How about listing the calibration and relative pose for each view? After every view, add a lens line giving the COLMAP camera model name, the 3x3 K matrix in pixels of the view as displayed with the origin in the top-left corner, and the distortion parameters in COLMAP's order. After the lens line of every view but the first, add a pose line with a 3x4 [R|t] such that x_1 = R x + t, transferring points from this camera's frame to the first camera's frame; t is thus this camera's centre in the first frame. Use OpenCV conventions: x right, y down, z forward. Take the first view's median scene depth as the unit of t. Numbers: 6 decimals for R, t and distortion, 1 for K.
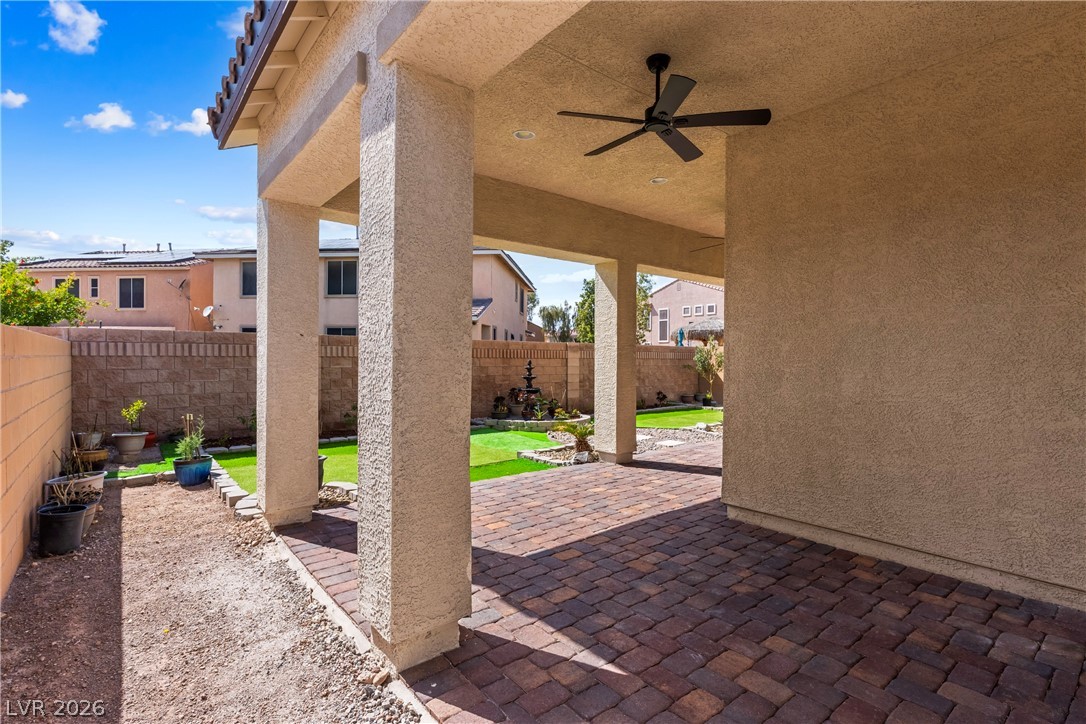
lens RADIAL K [[521.5, 0, 543.3], [0, 521.5, 358.5], [0, 0, 1]] dist [0.001518, 0.000400]
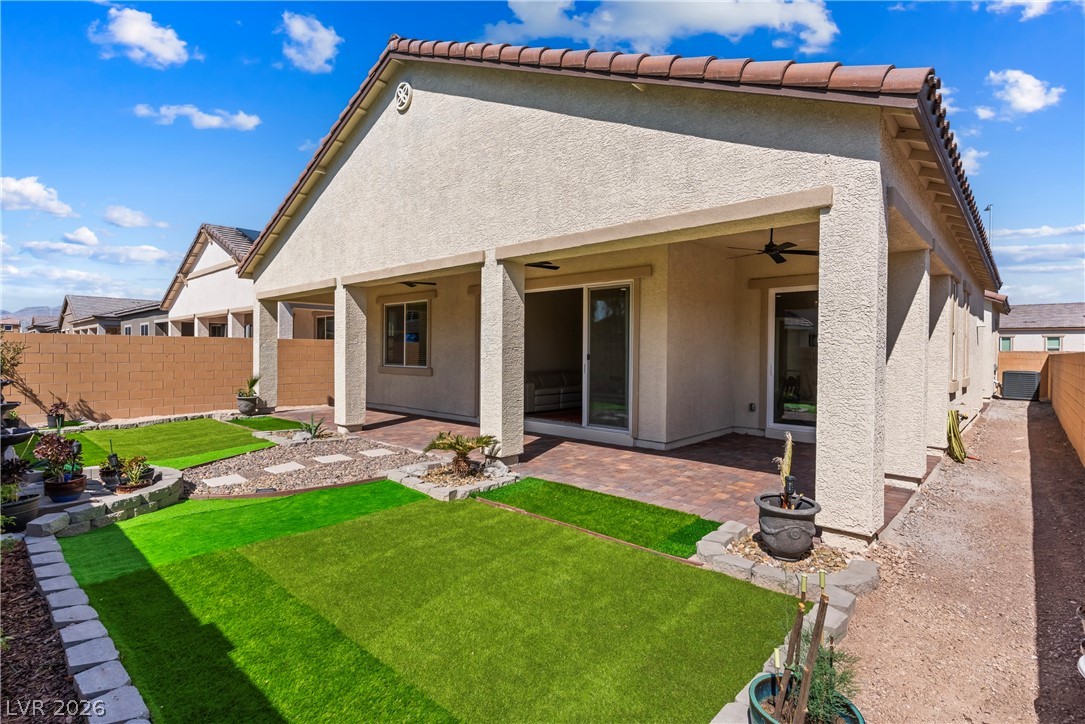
lens RADIAL K [[521.0, 0, 542.8], [0, 521.0, 358.5], [0, 0, 1]] dist [0.001518, 0.000400]
pose [[-0.143665, -0.020762, 0.989409, -0.429747], [-0.007123, 0.999776, 0.019945, -0.011497], [-0.989601, -0.004182, -0.143780, 0.541711]]
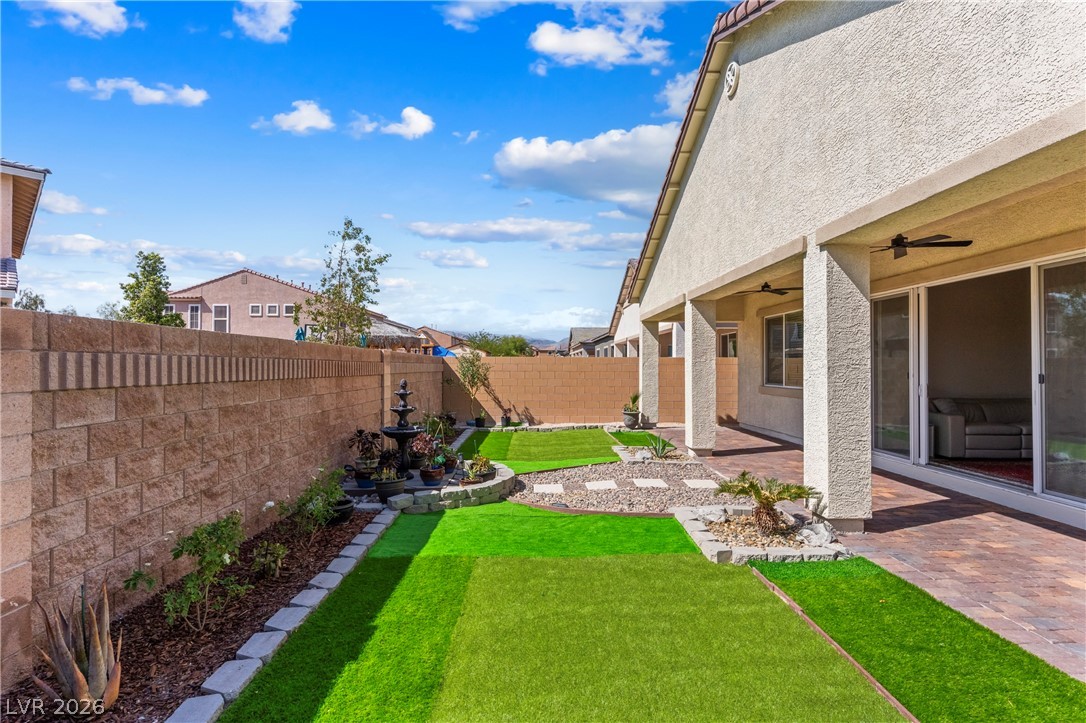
lens RADIAL K [[521.5, 0, 543.3], [0, 521.5, 358.0], [0, 0, 1]] dist [0.001518, 0.000400]
pose [[0.614262, 0.008921, 0.789052, -0.338114], [0.001297, 0.999923, -0.012315, -0.012294], [-0.789101, 0.008588, 0.614203, 0.446276]]
